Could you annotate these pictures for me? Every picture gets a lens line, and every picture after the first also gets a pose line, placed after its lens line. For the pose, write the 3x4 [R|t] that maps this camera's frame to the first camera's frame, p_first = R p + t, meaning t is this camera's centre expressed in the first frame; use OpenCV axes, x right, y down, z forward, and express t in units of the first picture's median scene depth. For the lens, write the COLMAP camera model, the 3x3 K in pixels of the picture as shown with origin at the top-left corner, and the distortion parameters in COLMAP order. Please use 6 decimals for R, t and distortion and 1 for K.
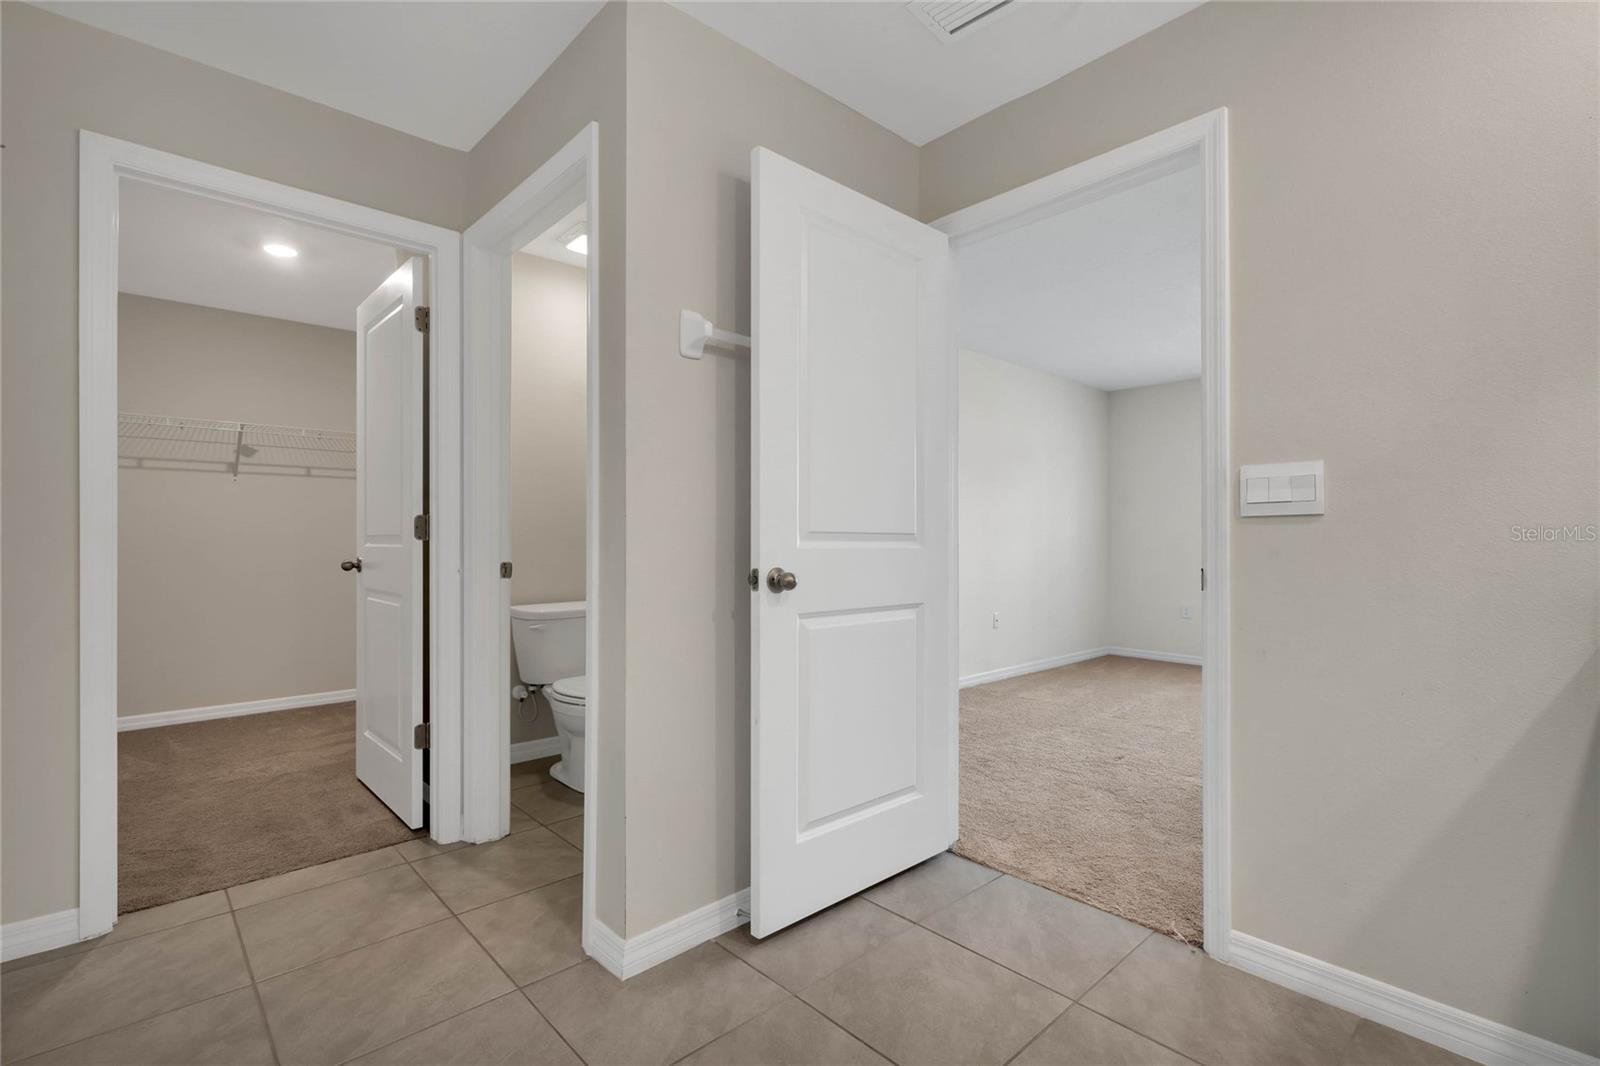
lens RADIAL K [[741.9, 0, 800.5], [0, 741.9, 534.5], [0, 0, 1]] dist [0.004038, -0.000197]
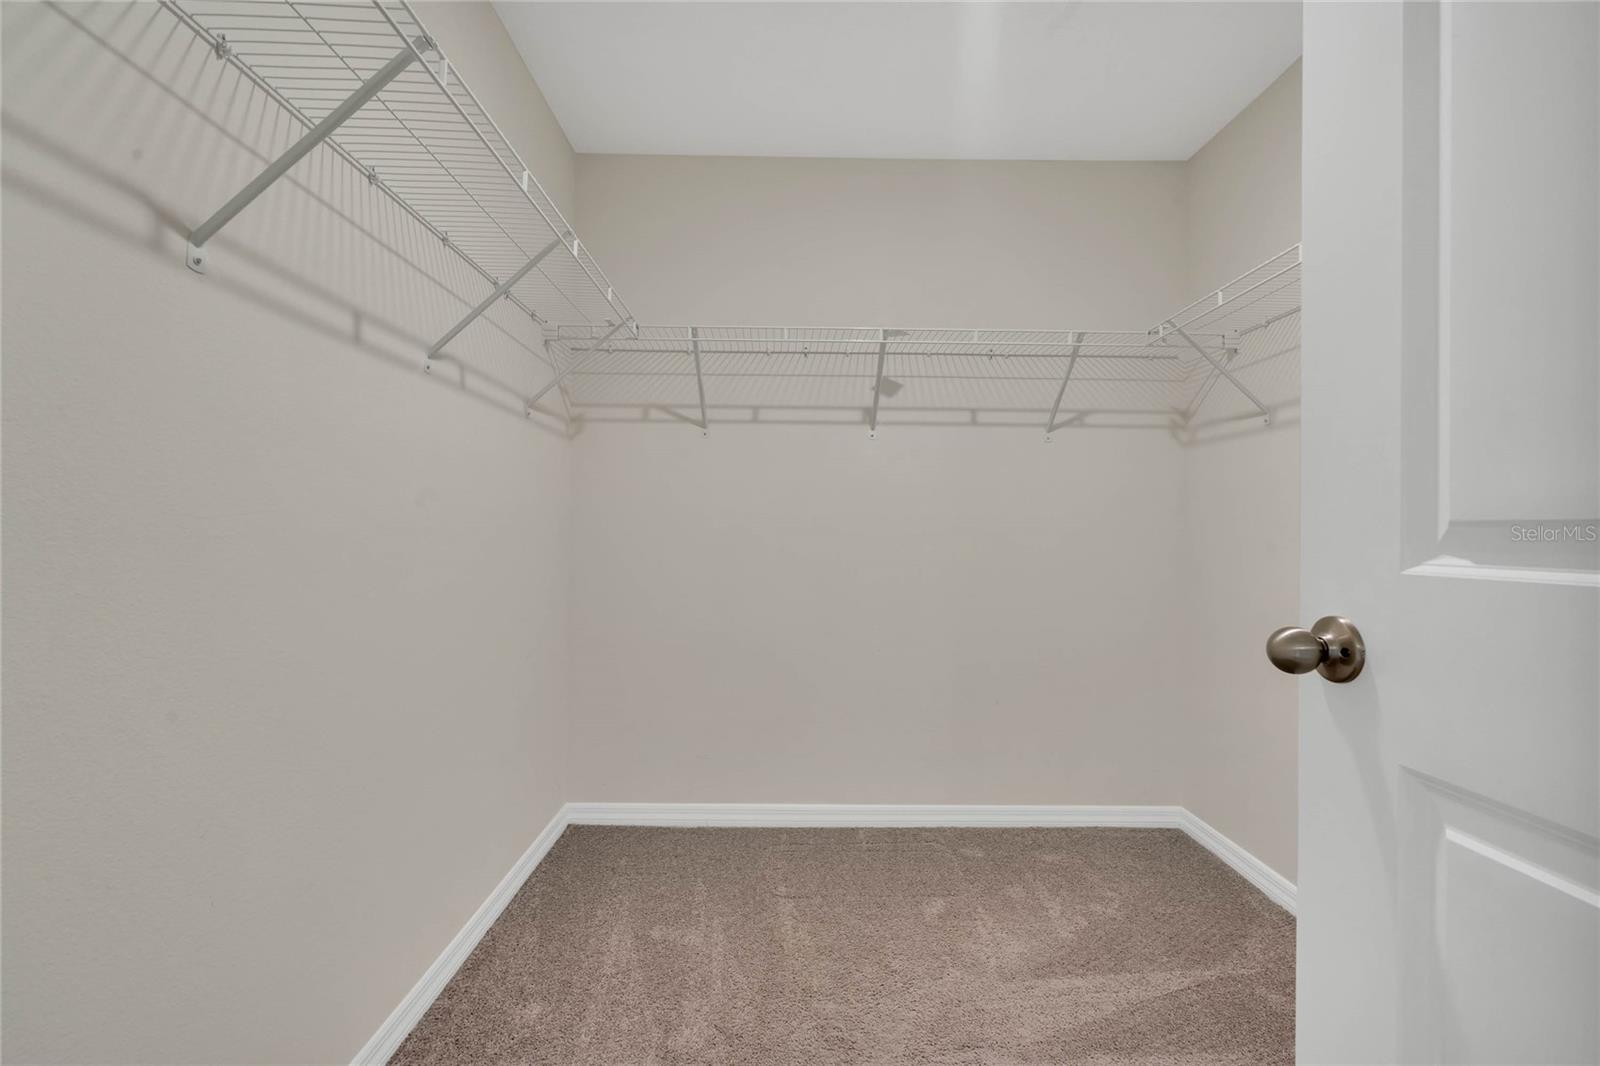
lens RADIAL K [[741.9, 0, 803.6], [0, 741.9, 531.0], [0, 0, 1]] dist [0.004038, -0.000197]
pose [[0.746915, 0.009198, -0.664856, -0.400217], [-0.009347, 0.999951, 0.003334, 0.003479], [0.664854, 0.003724, 0.746964, 0.511904]]
